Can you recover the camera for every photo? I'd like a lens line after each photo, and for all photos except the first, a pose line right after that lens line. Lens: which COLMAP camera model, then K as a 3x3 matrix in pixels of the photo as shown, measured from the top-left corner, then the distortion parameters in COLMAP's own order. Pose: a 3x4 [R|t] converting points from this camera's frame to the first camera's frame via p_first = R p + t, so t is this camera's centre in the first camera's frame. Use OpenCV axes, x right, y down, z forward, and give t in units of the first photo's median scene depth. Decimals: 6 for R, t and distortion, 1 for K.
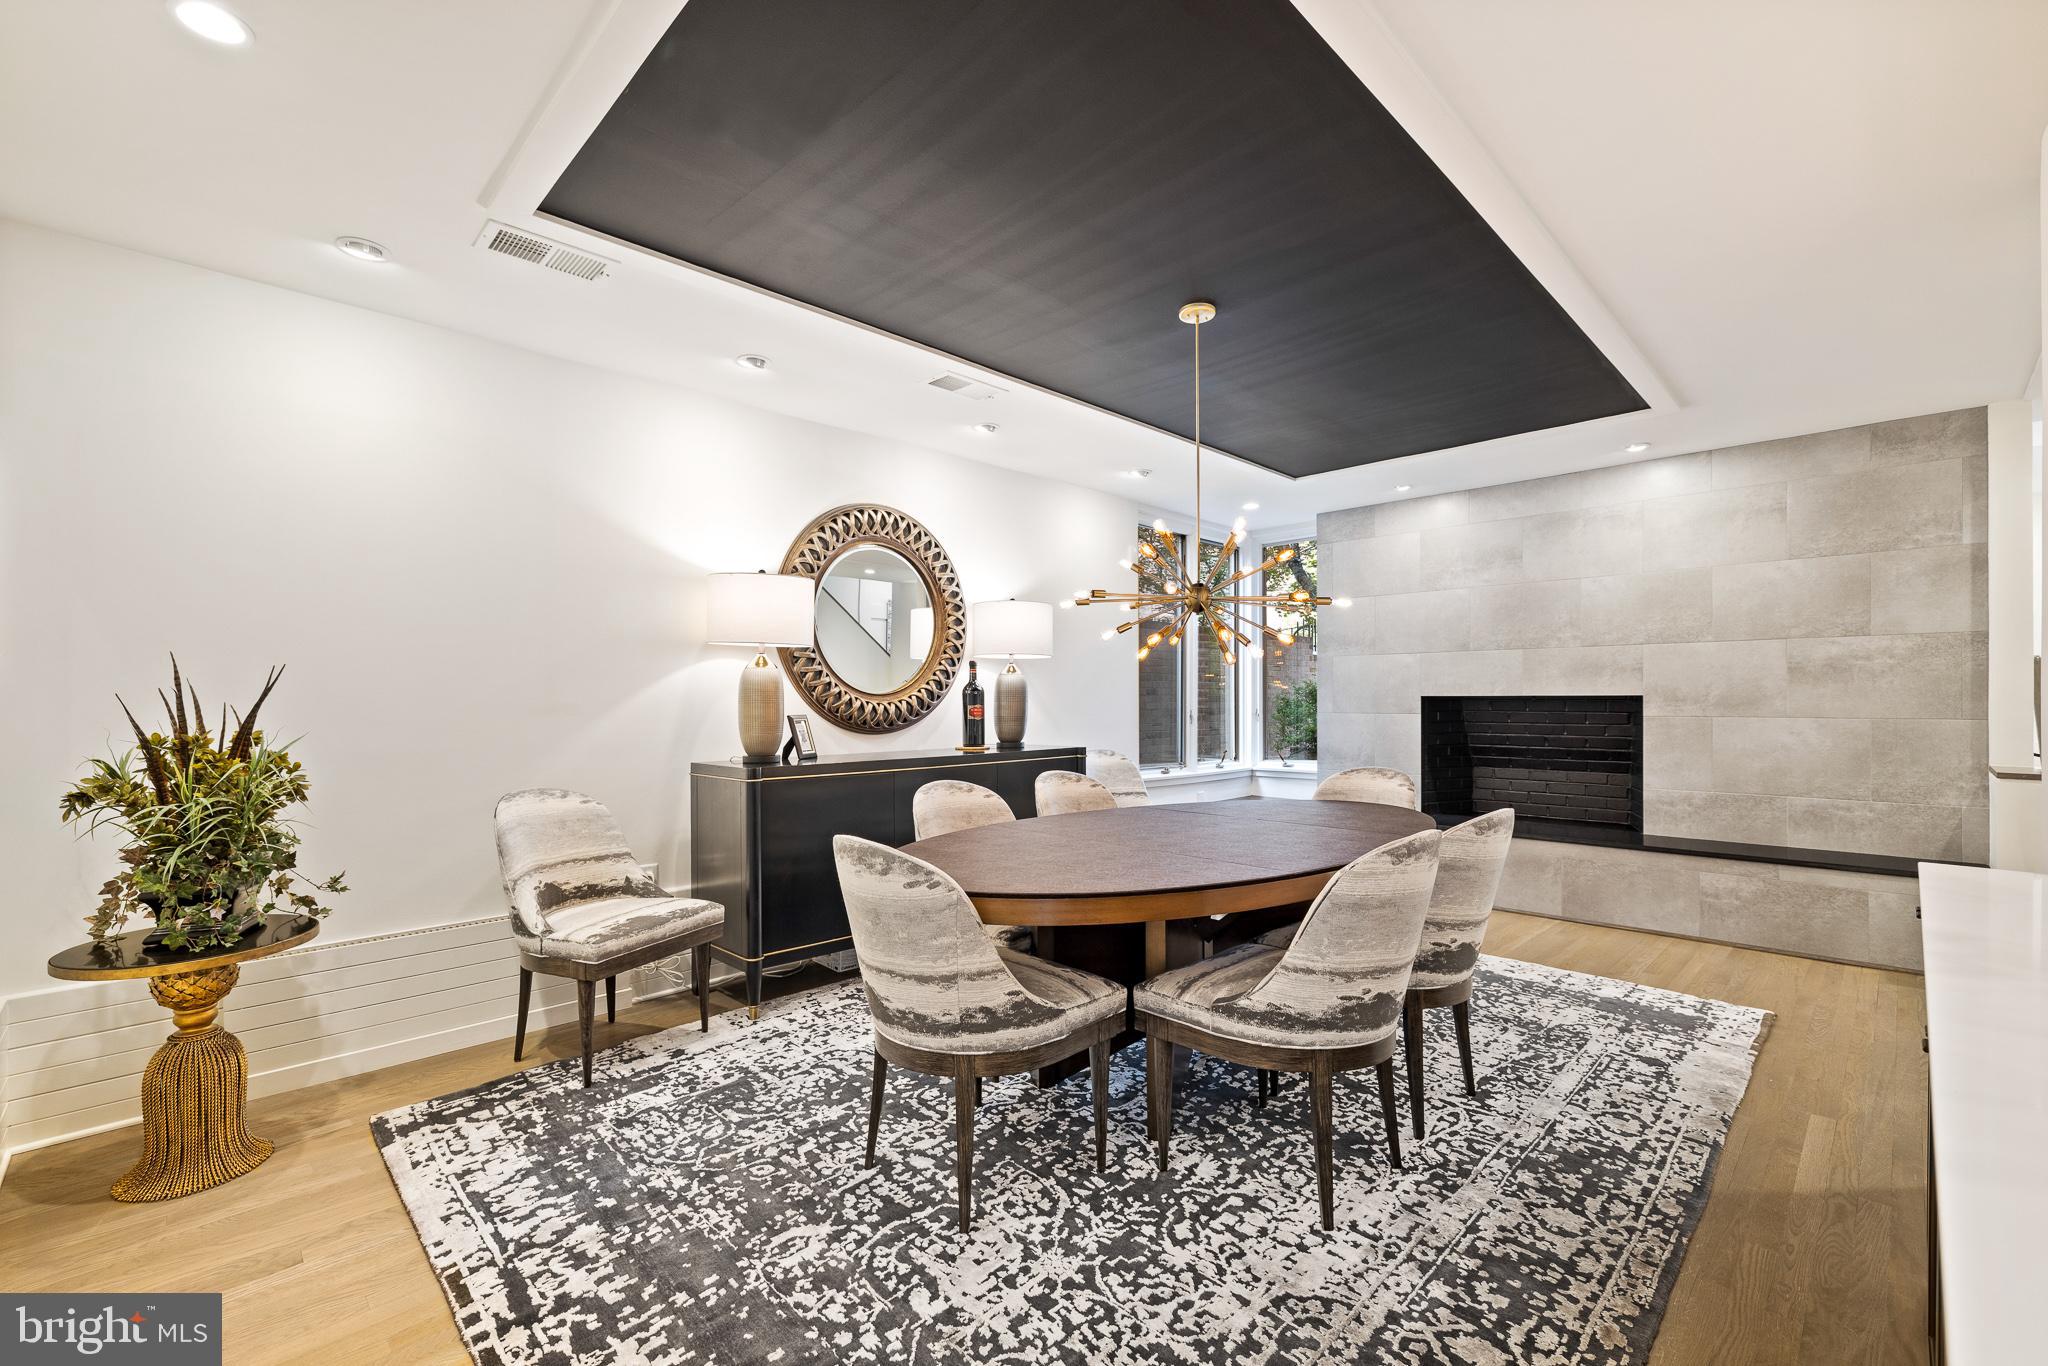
lens RADIAL K [[860.7, 0, 1033.7], [0, 860.7, 700.1], [0, 0, 1]] dist [0.000600, 0.000517]
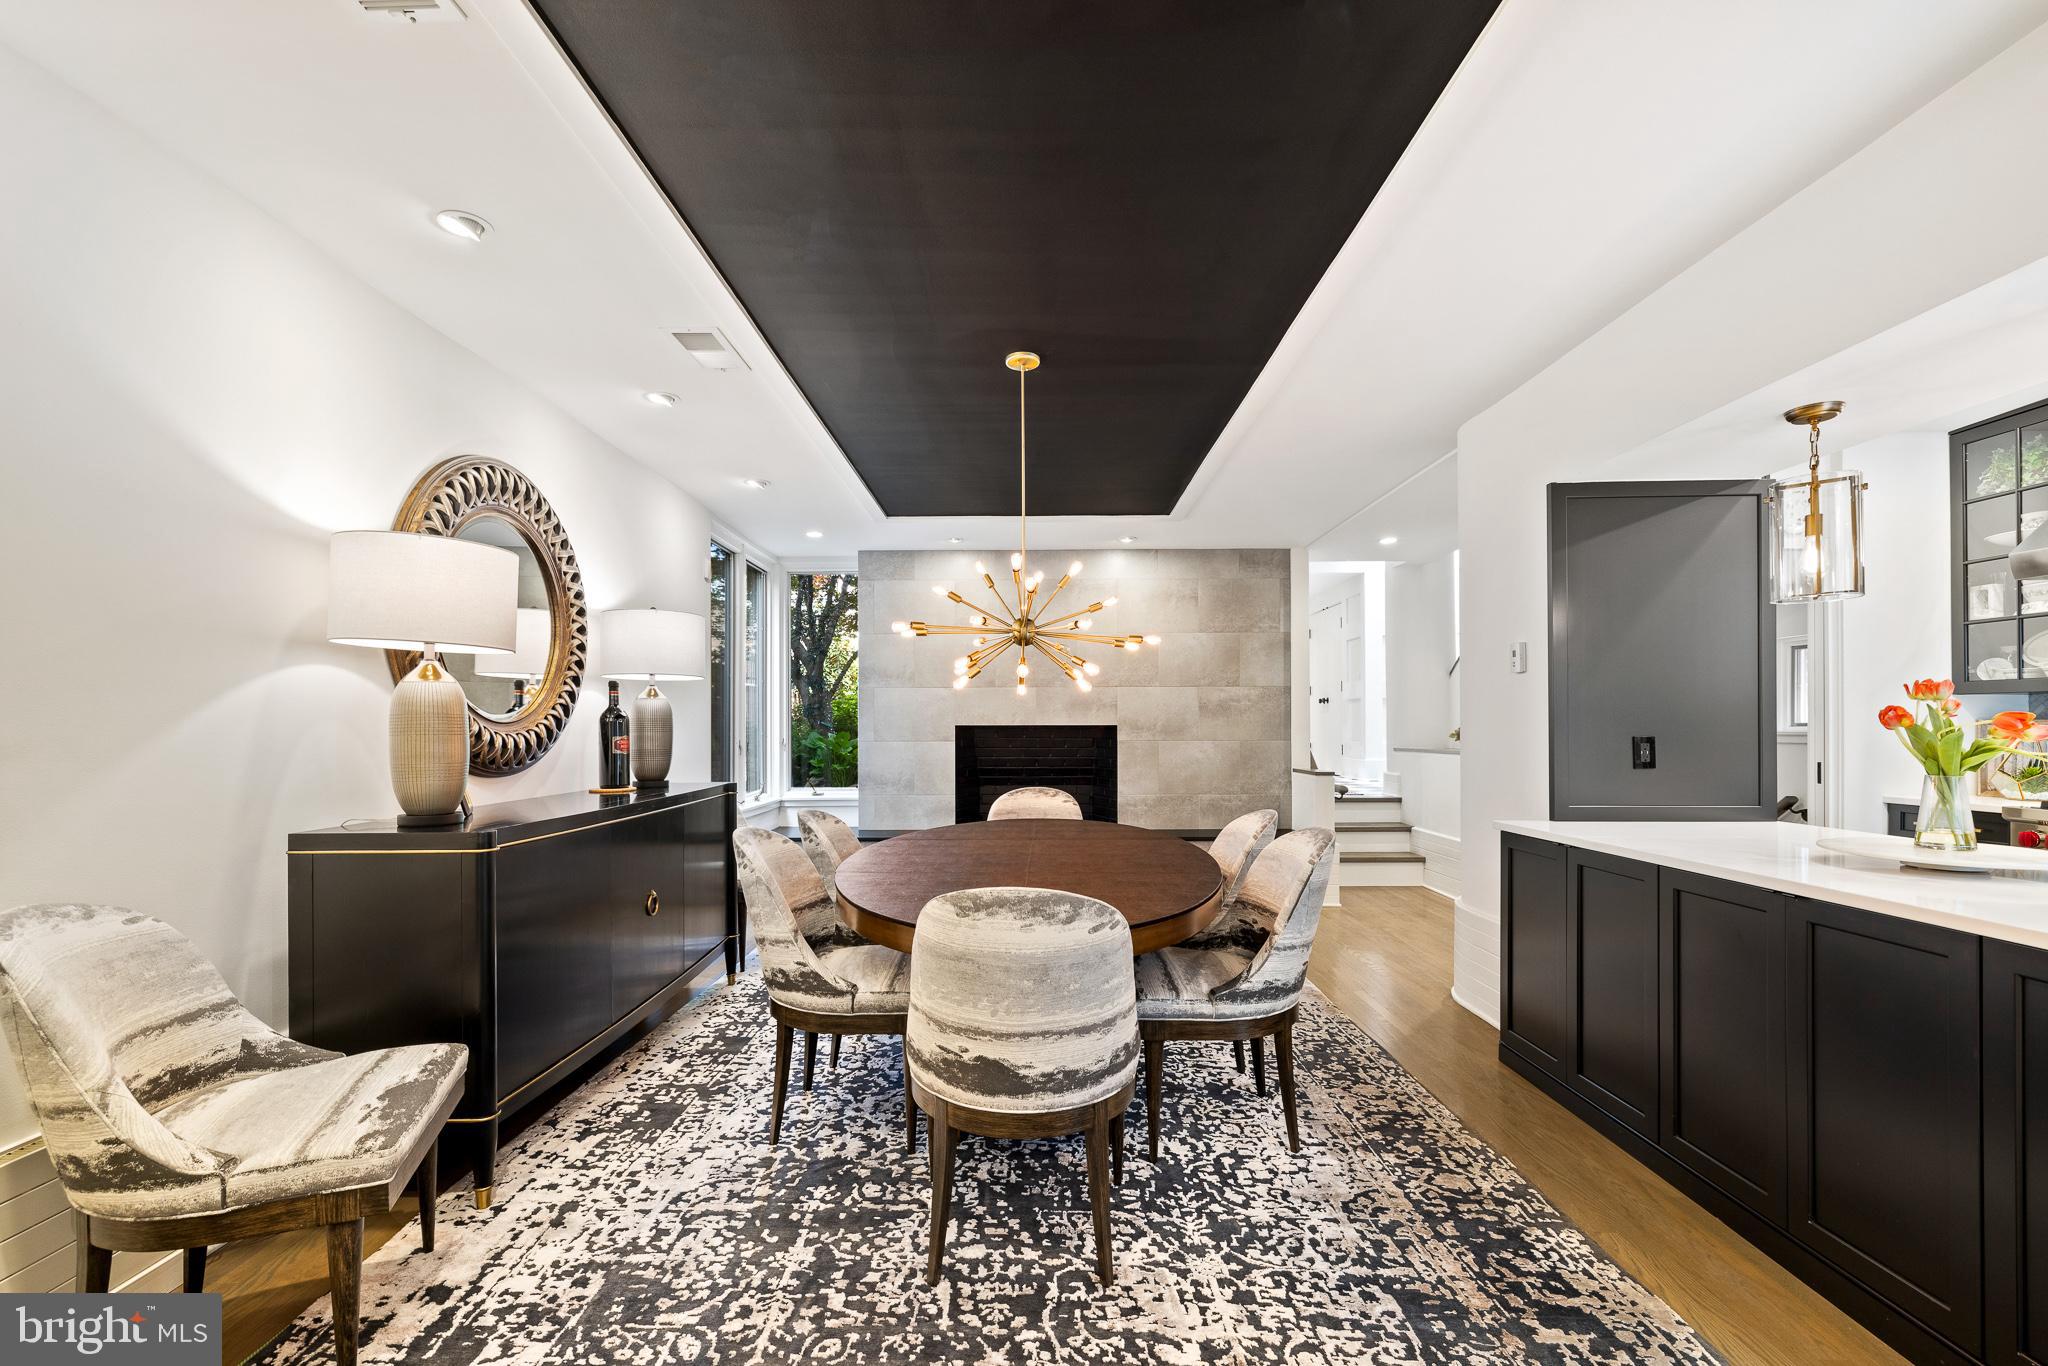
lens RADIAL K [[860.7, 0, 1016.3], [0, 860.7, 722.5], [0, 0, 1]] dist [0.000600, 0.000517]
pose [[0.719052, 0.003588, 0.694947, -0.524796], [0.001965, 0.999972, -0.007196, -0.000554], [-0.694953, 0.006540, 0.719025, 0.241835]]
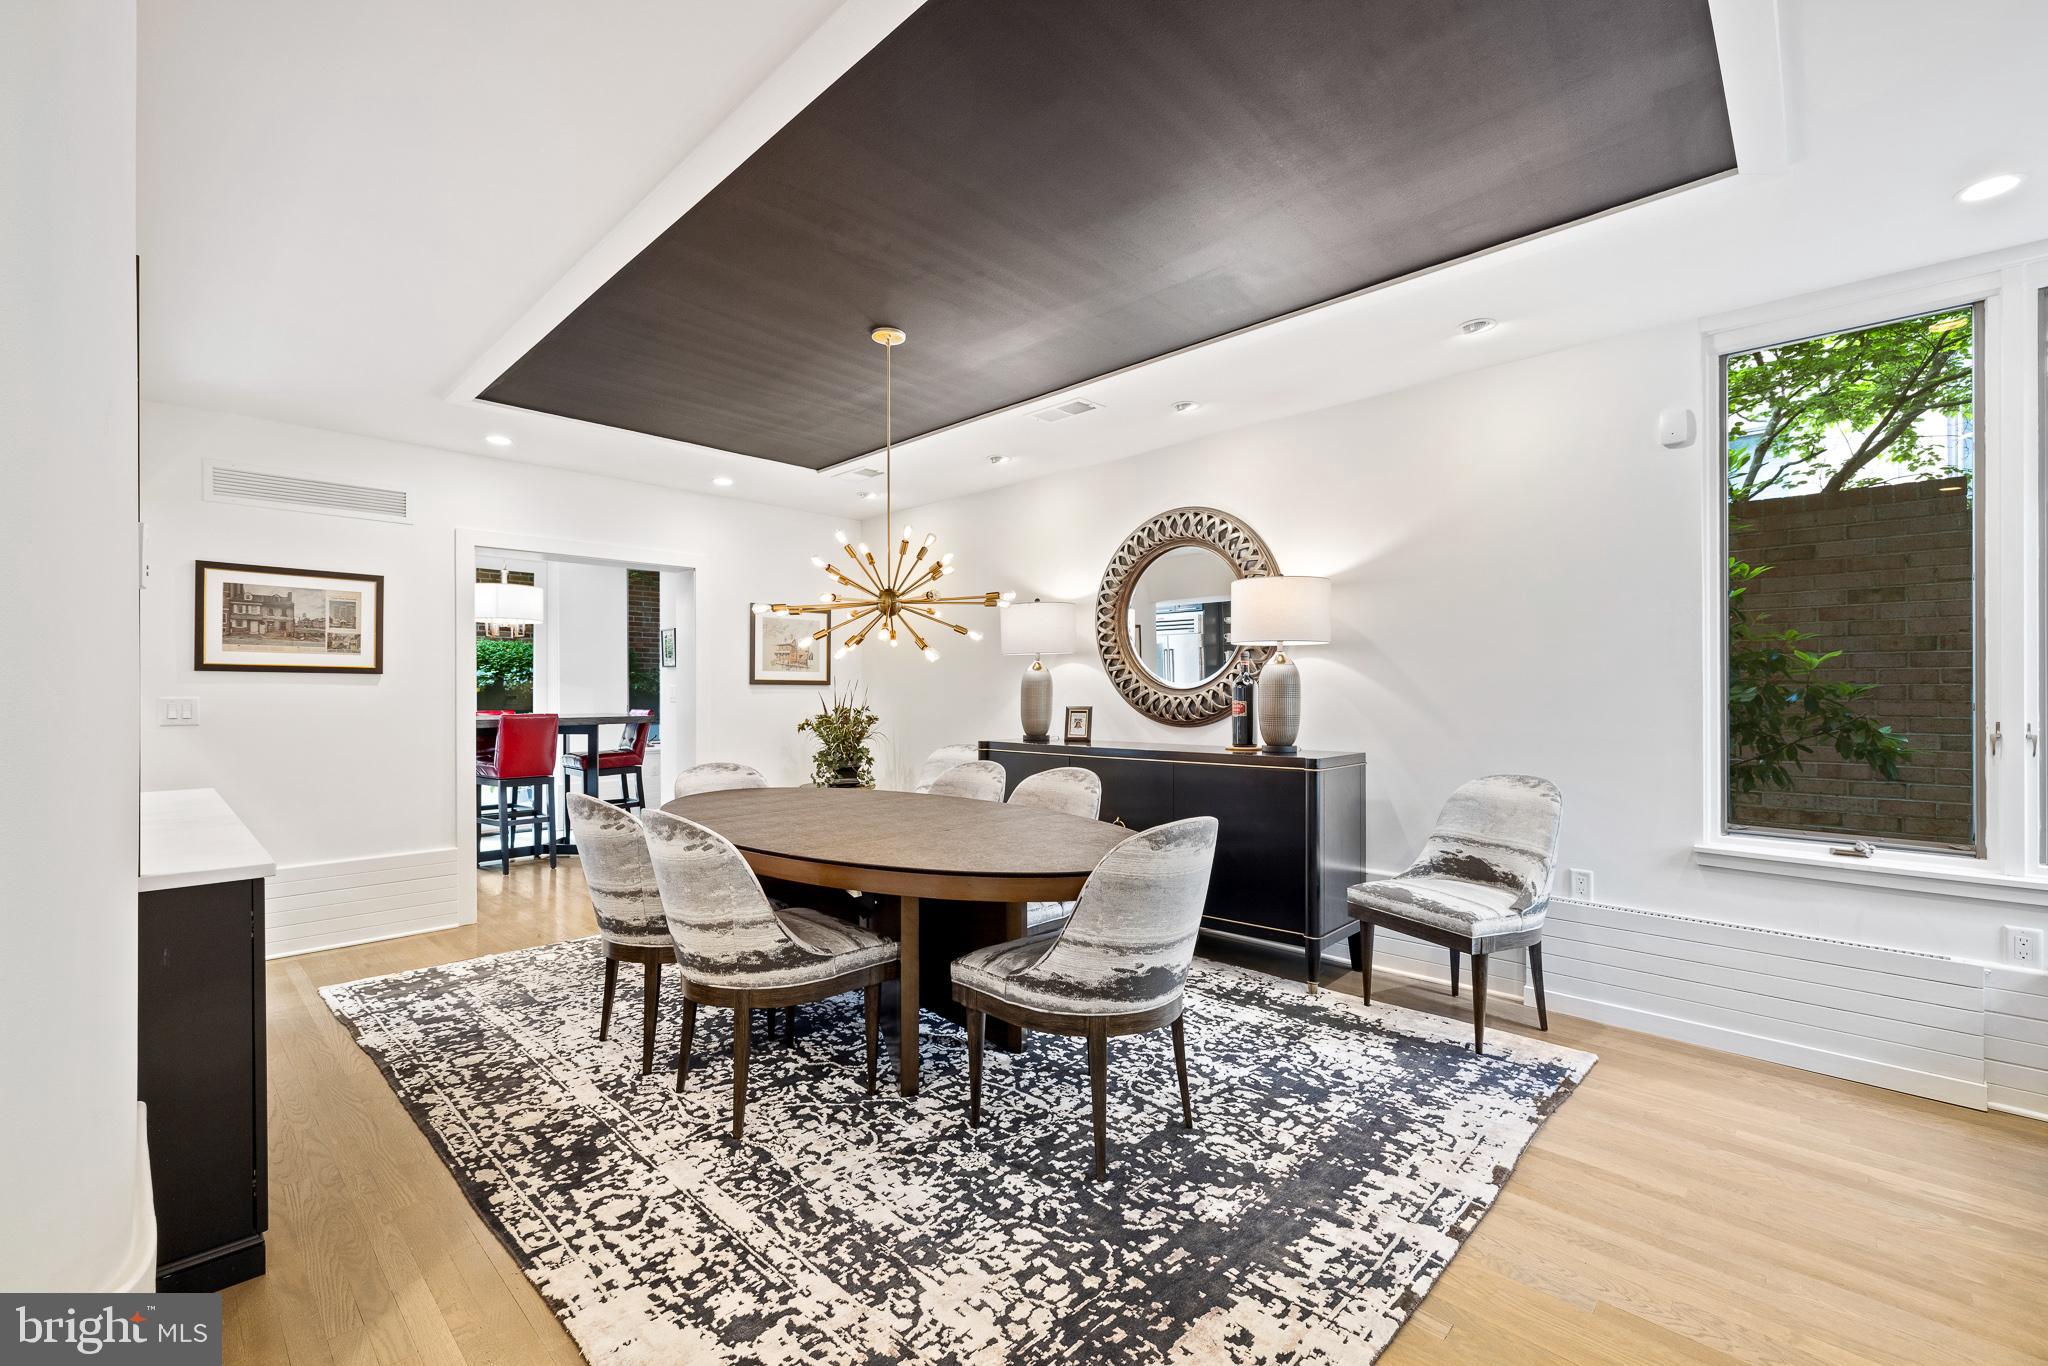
lens RADIAL K [[863.8, 0, 1016.0], [0, 863.8, 679.7], [0, 0, 1]] dist [-0.003799, -0.000278]
pose [[0.017336, -0.014032, -0.999751, 1.217177], [0.001557, 0.999901, -0.014007, -0.005293], [0.999849, -0.001314, 0.017356, 1.093835]]
